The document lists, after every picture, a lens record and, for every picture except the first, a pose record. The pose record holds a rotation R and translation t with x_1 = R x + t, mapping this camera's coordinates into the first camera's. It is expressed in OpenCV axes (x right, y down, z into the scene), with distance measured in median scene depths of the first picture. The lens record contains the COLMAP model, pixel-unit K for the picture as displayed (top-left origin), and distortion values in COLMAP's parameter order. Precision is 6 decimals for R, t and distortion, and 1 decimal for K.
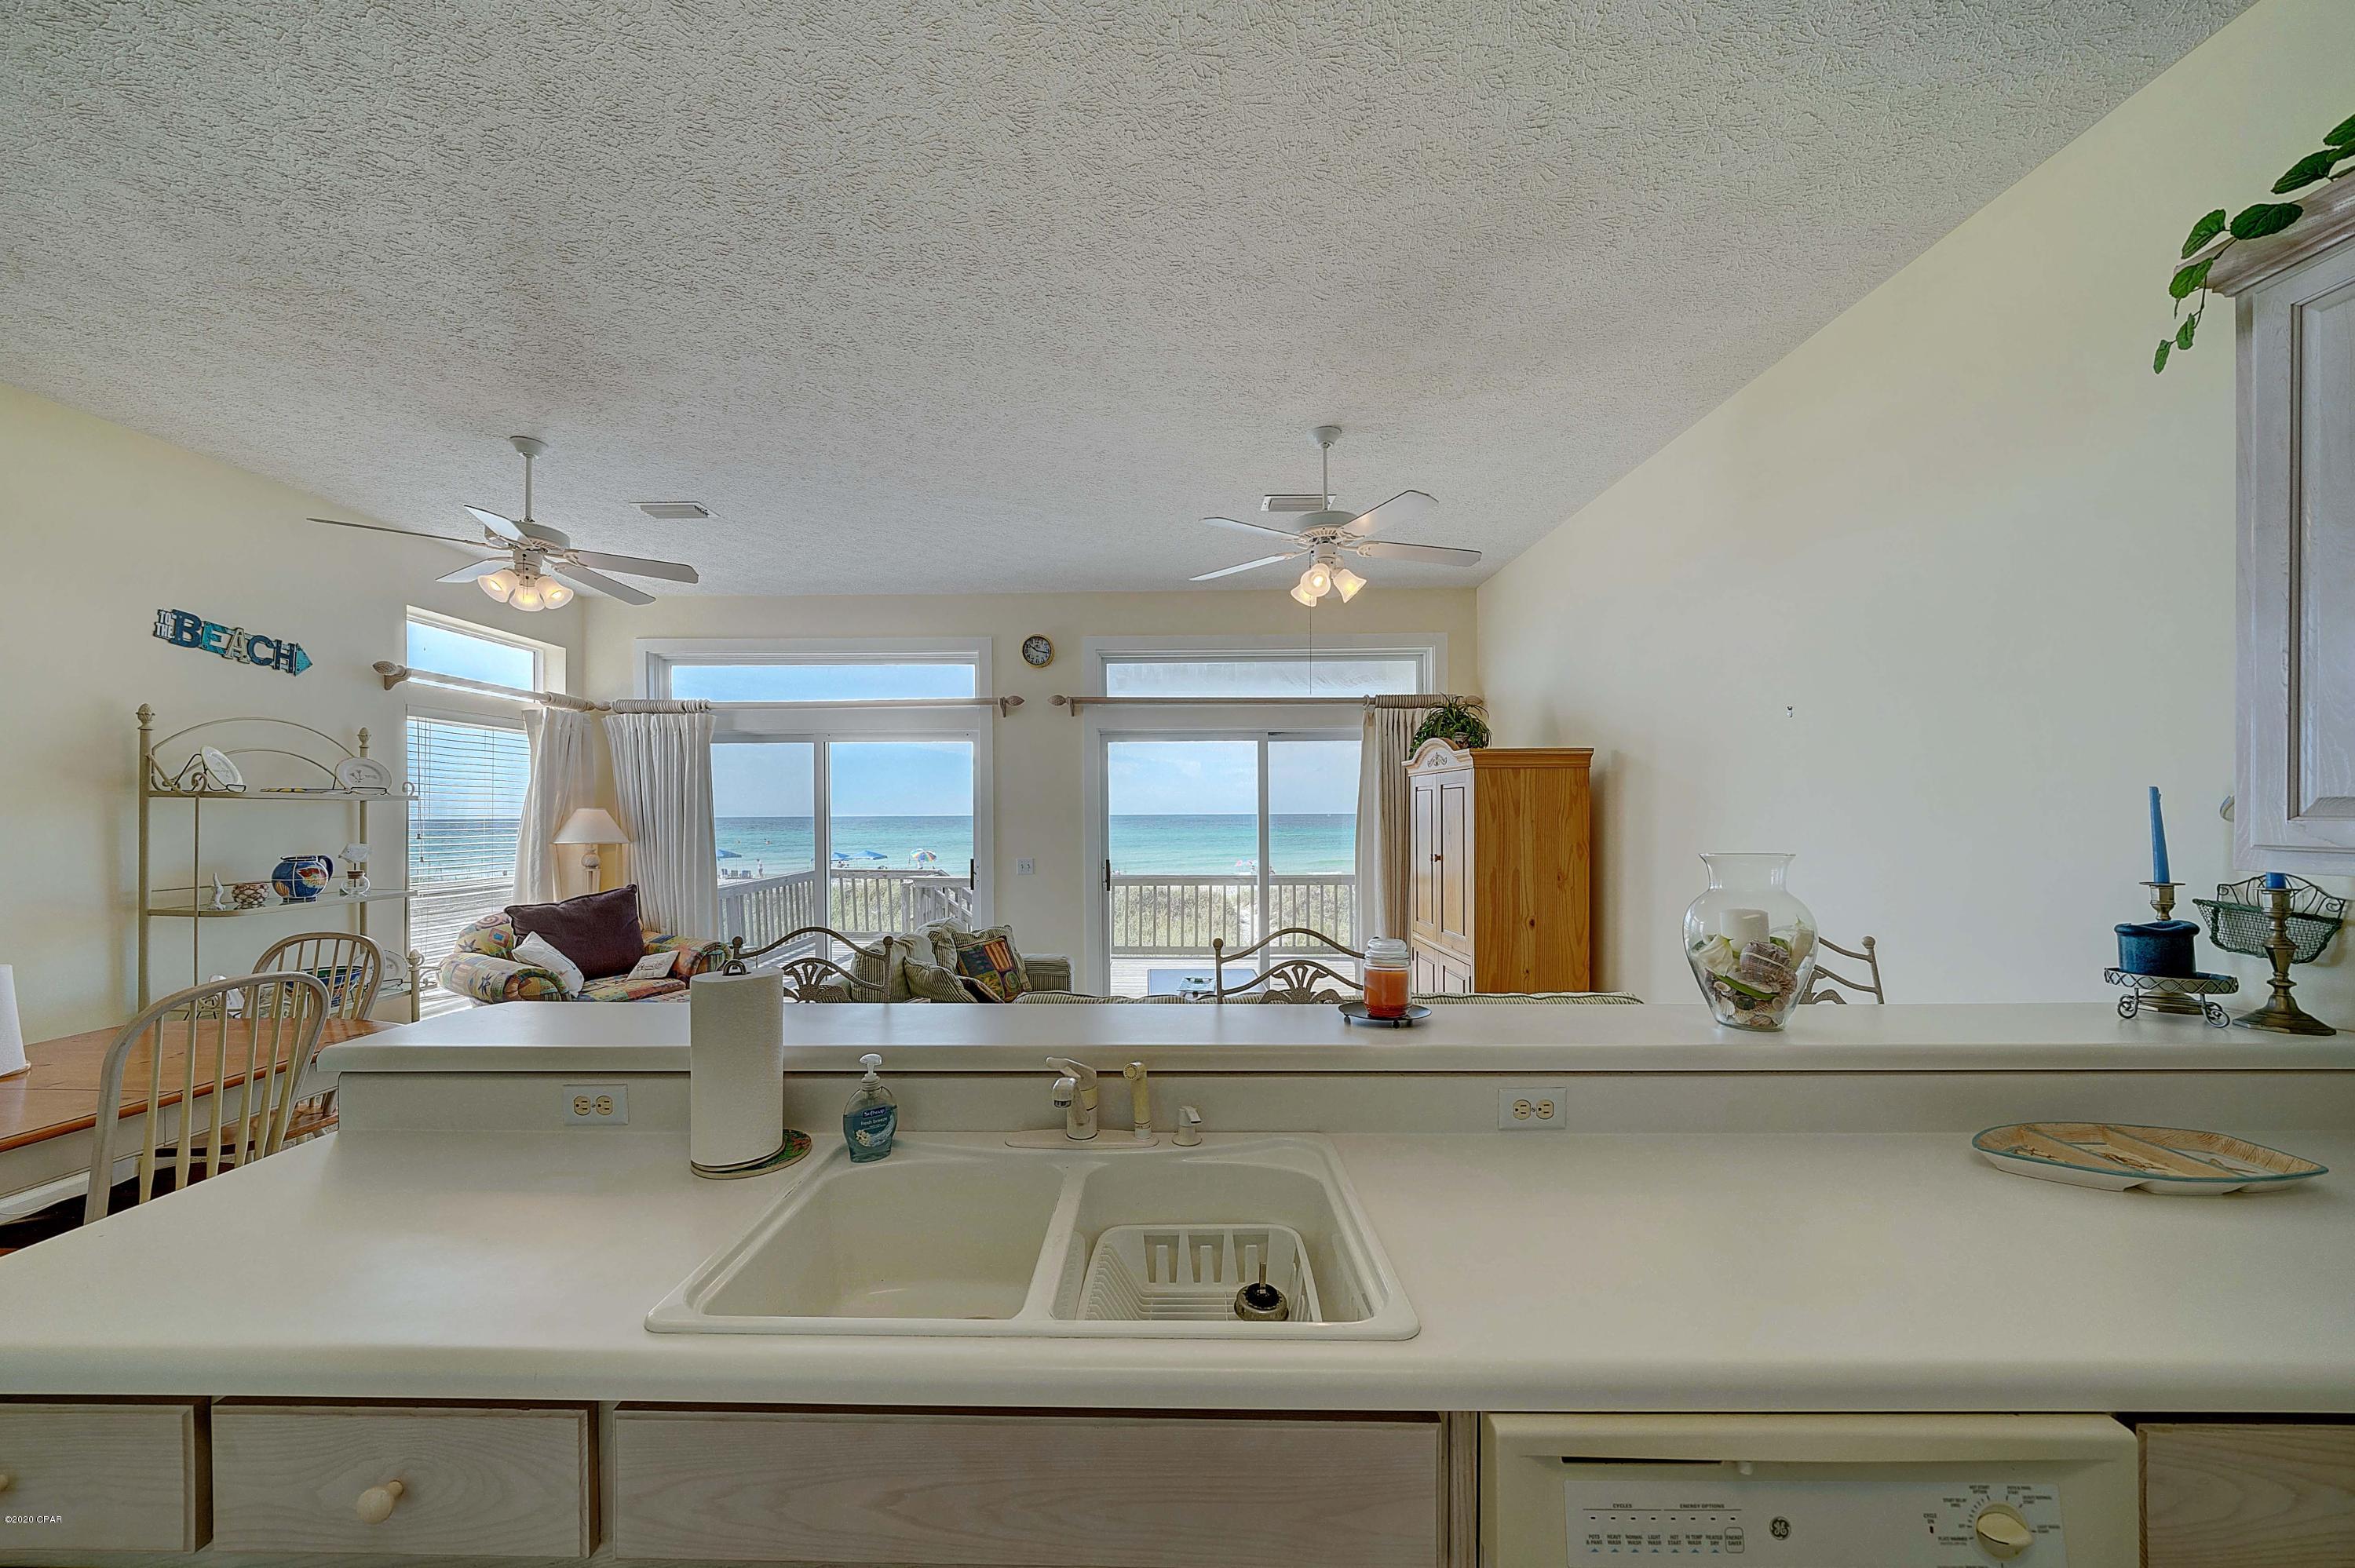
lens RADIAL K [[832.4, 0, 1165.3], [0, 832.4, 815.7], [0, 0, 1]] dist [0.000080, 0.000006]
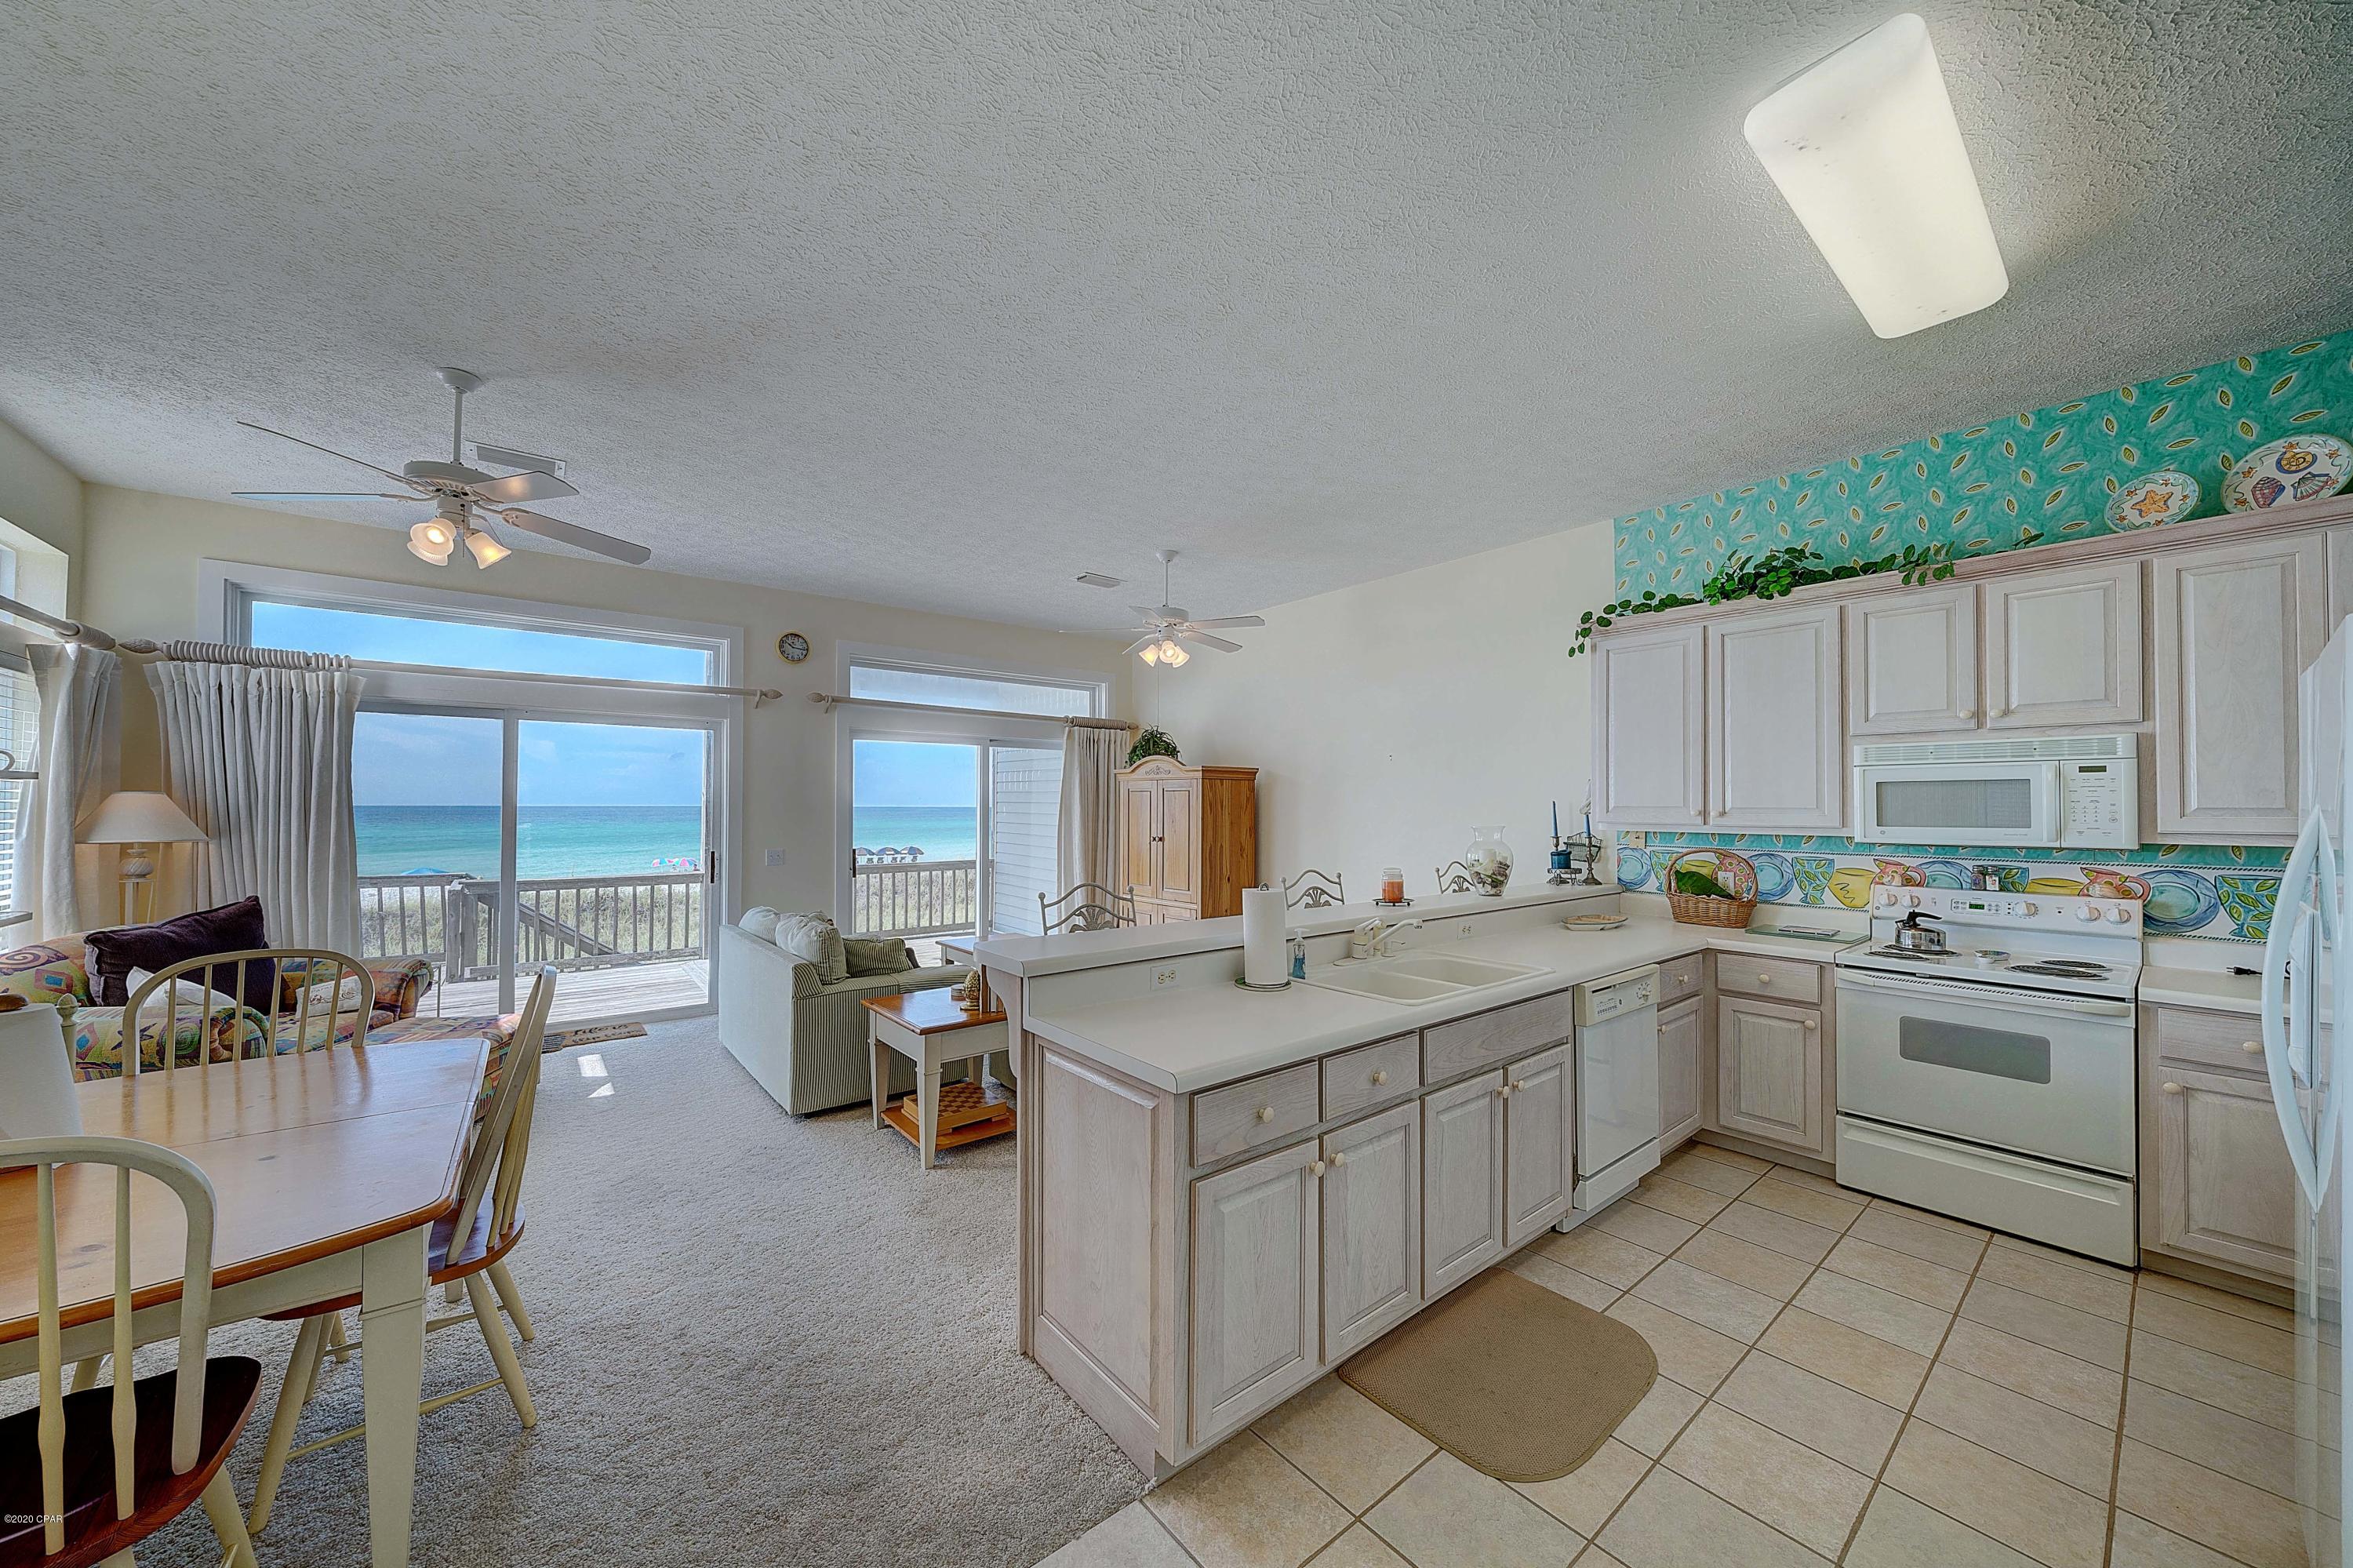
lens RADIAL K [[822.5, 0, 1162.2], [0, 822.5, 797.7], [0, 0, 1]] dist [-0.000044, 0.000102]
pose [[0.772761, 0.014678, 0.634527, -0.493749], [-0.006034, 0.999857, -0.015780, 0.001509], [-0.634668, 0.008366, 0.772740, -0.085612]]
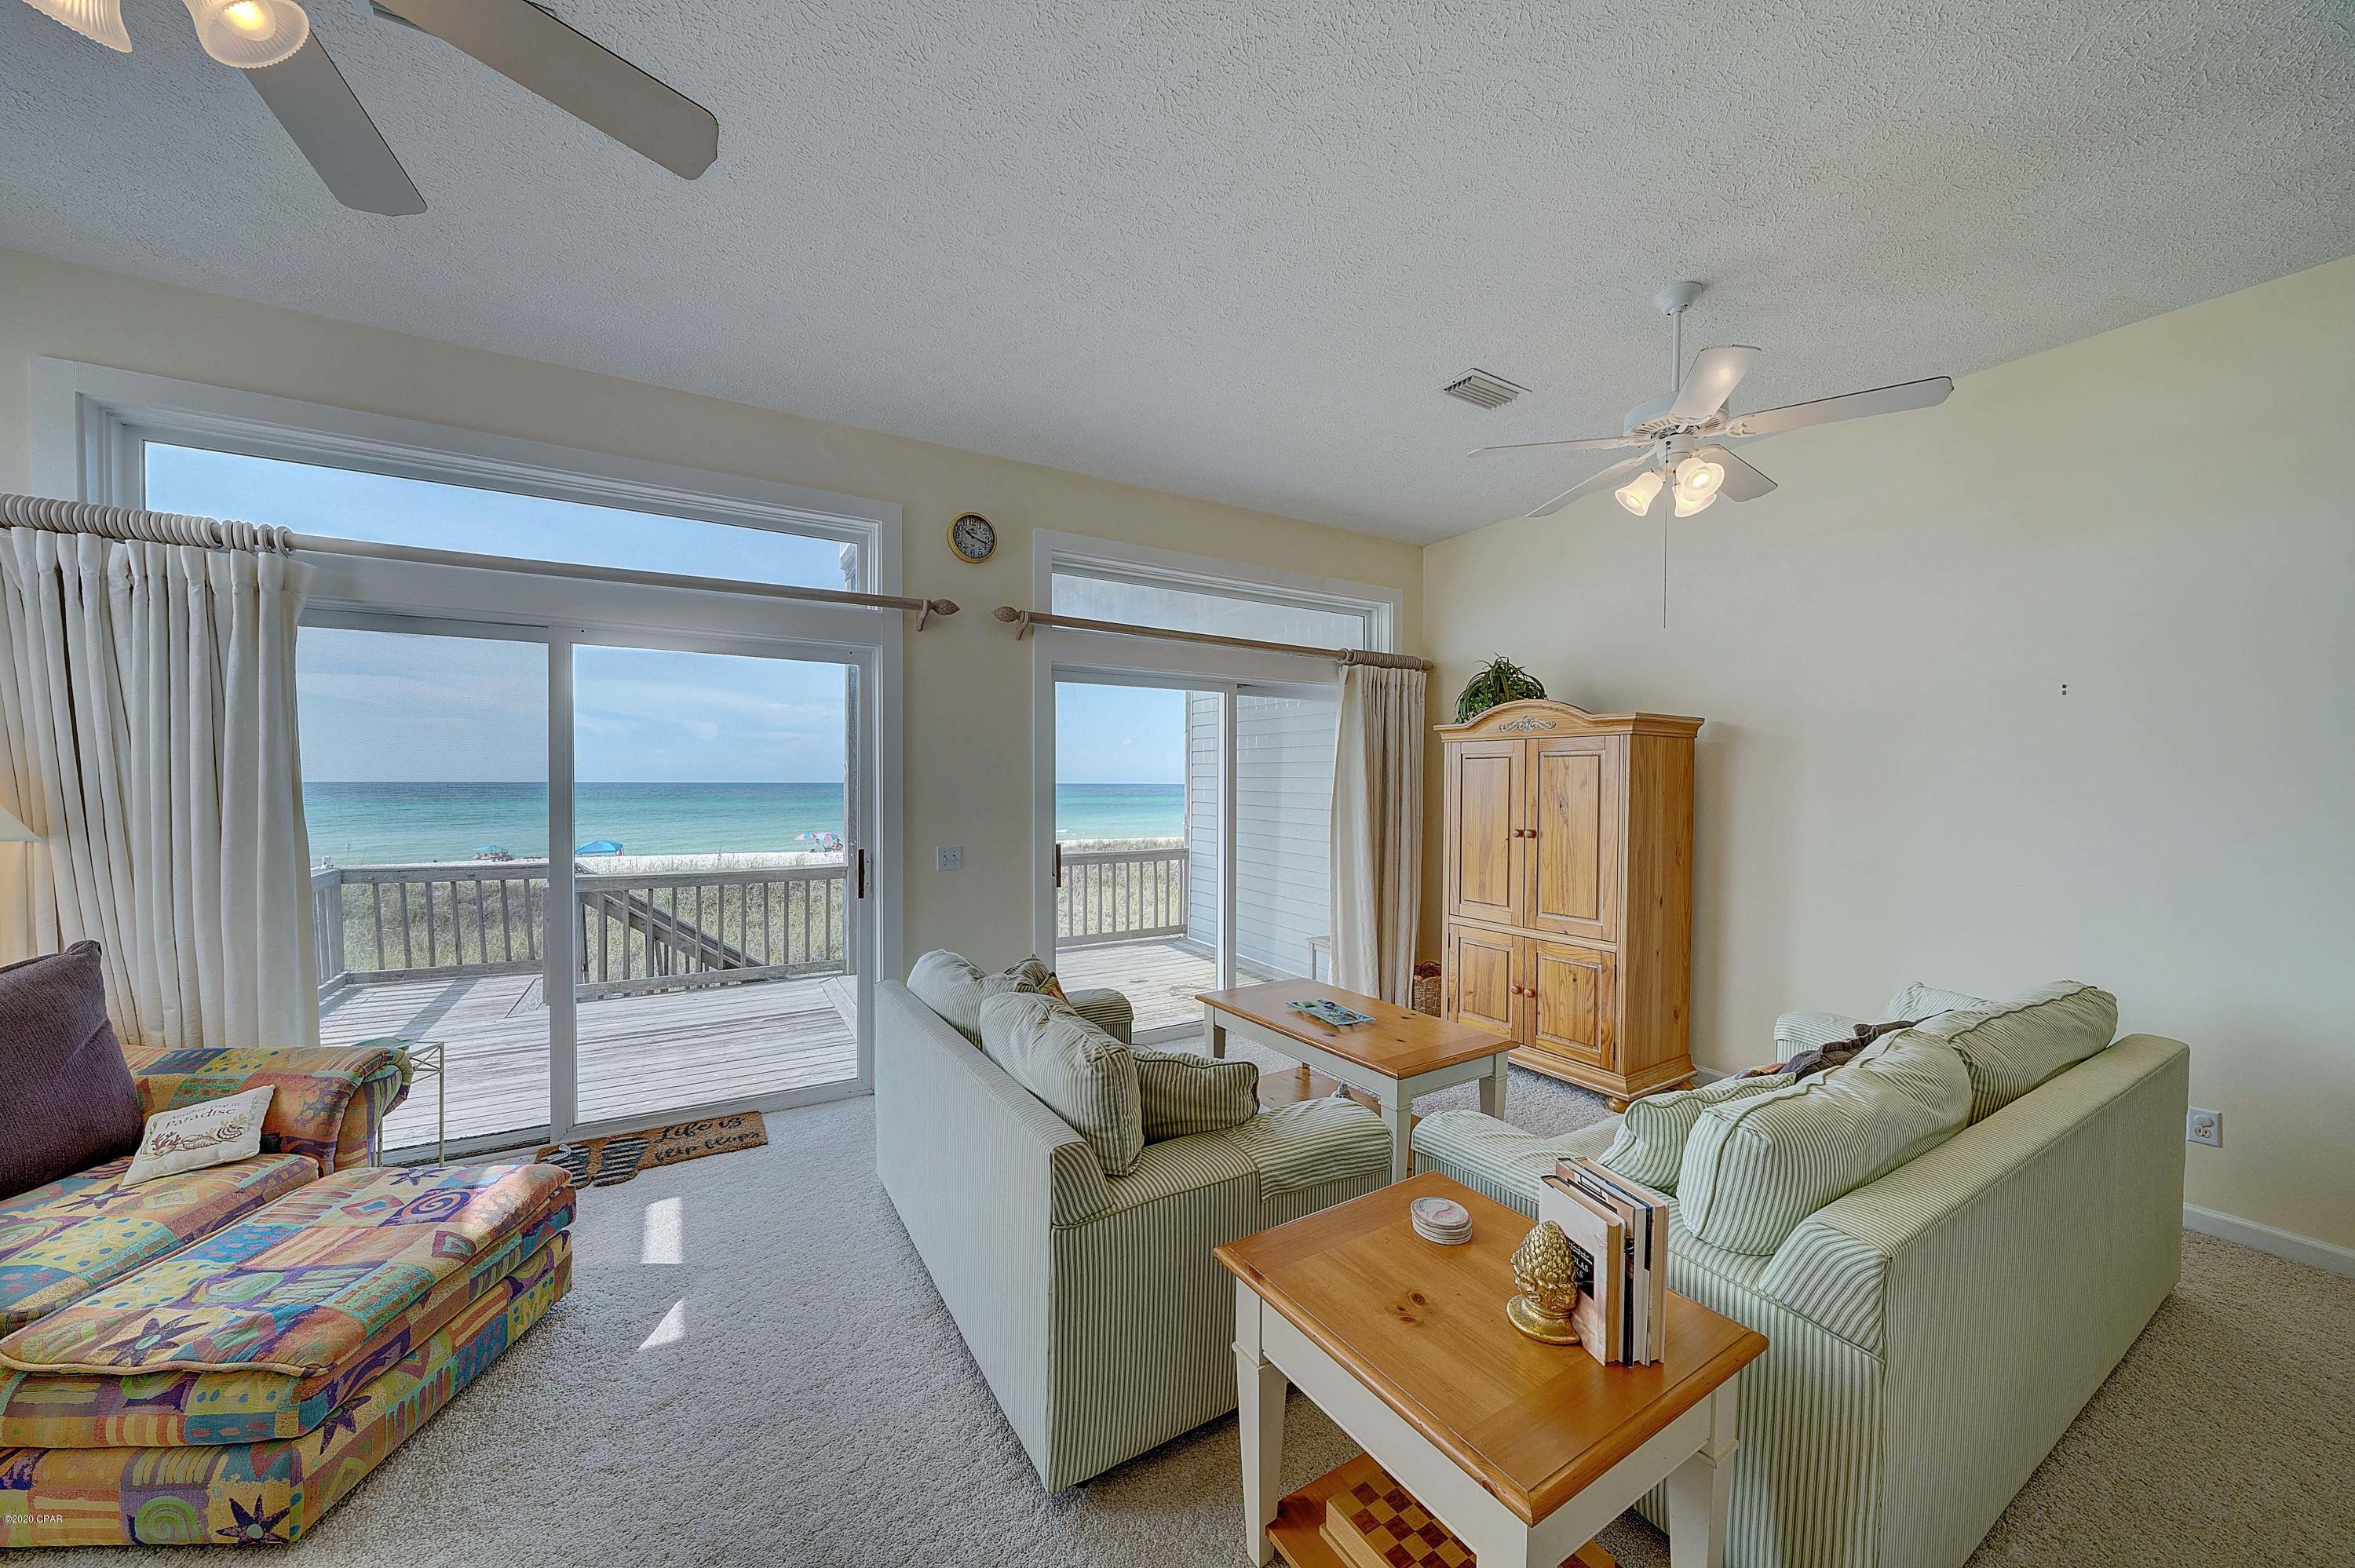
lens RADIAL K [[828.0, 0, 1167.6], [0, 828.0, 793.7], [0, 0, 1]] dist [-0.000807, -0.000096]
pose [[0.852064, 0.001375, 0.523435, -0.410459], [-0.006501, 0.999947, 0.007956, 0.002458], [-0.523397, -0.010182, 0.852028, 0.383973]]
